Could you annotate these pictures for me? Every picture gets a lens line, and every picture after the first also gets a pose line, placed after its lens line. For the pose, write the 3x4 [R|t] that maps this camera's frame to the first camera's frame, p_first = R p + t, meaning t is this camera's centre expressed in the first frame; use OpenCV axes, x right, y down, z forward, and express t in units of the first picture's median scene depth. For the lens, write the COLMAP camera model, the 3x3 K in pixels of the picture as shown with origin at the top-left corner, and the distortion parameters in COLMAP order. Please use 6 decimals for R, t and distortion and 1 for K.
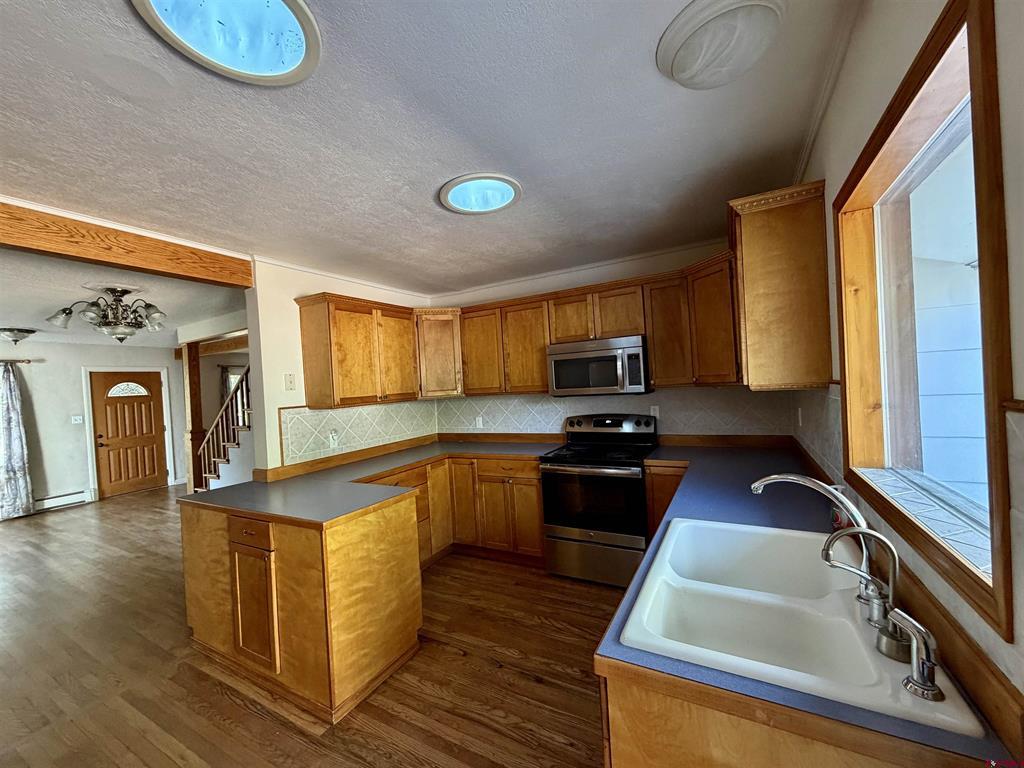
lens RADIAL K [[408.6, 0, 508.4], [0, 408.6, 384.8], [0, 0, 1]] dist [-0.000439, -0.000186]
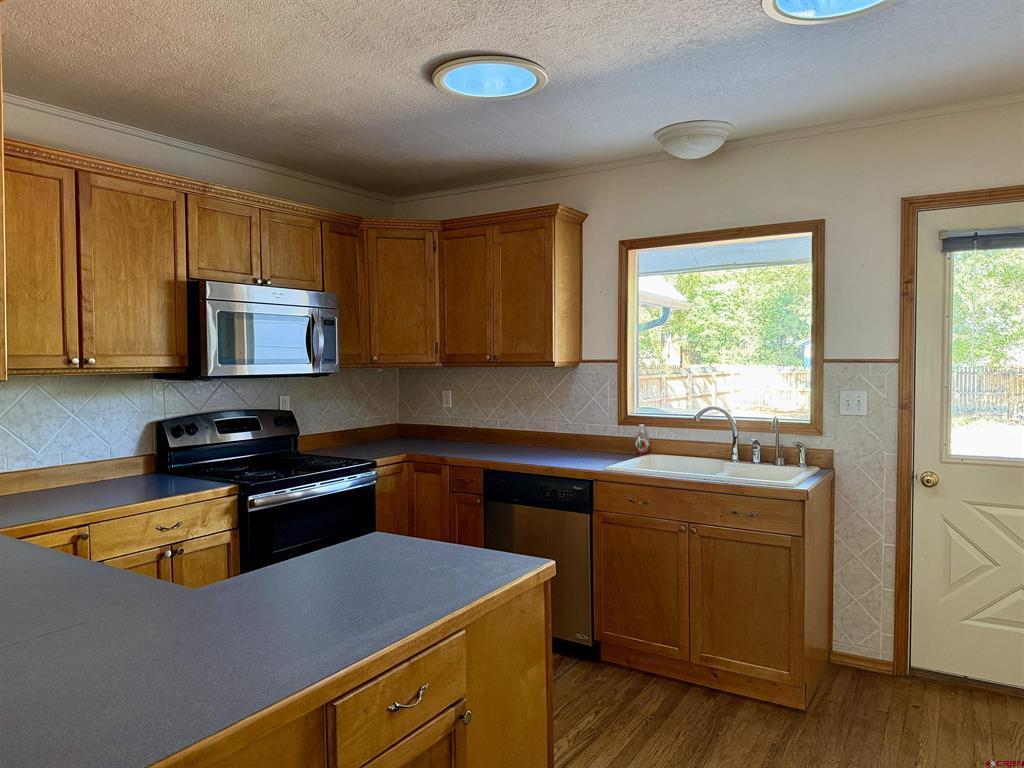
lens RADIAL K [[713.8, 0, 513.7], [0, 713.8, 384.8], [0, 0, 1]] dist [0.112503, -0.148978]
pose [[0.056730, 0.019587, 0.998197, -0.804502], [0.006889, 0.999776, -0.020009, 0.058784], [-0.998366, 0.008012, 0.056582, 0.541554]]
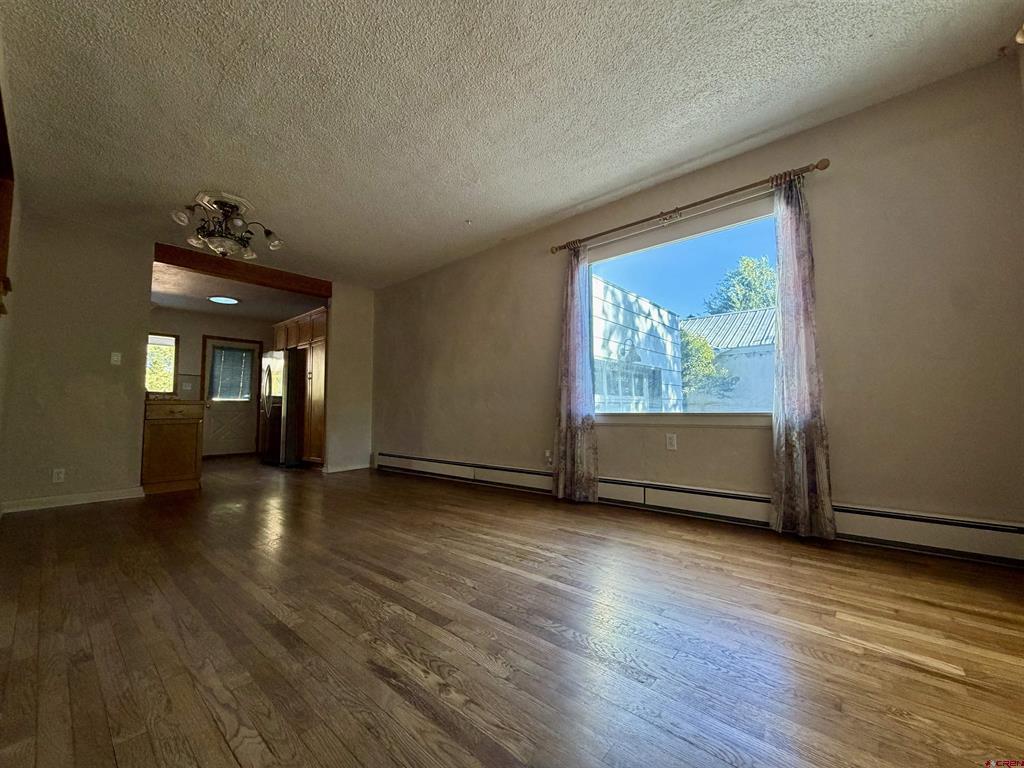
lens RADIAL K [[408.6, 0, 508.4], [0, 408.6, 384.8], [0, 0, 1]] dist [-0.000439, -0.000186]
pose [[-0.973927, 0.077606, 0.213176, -1.790473], [0.063537, 0.995373, -0.072086, 0.306796], [-0.217784, -0.056662, -0.974351, 1.775611]]
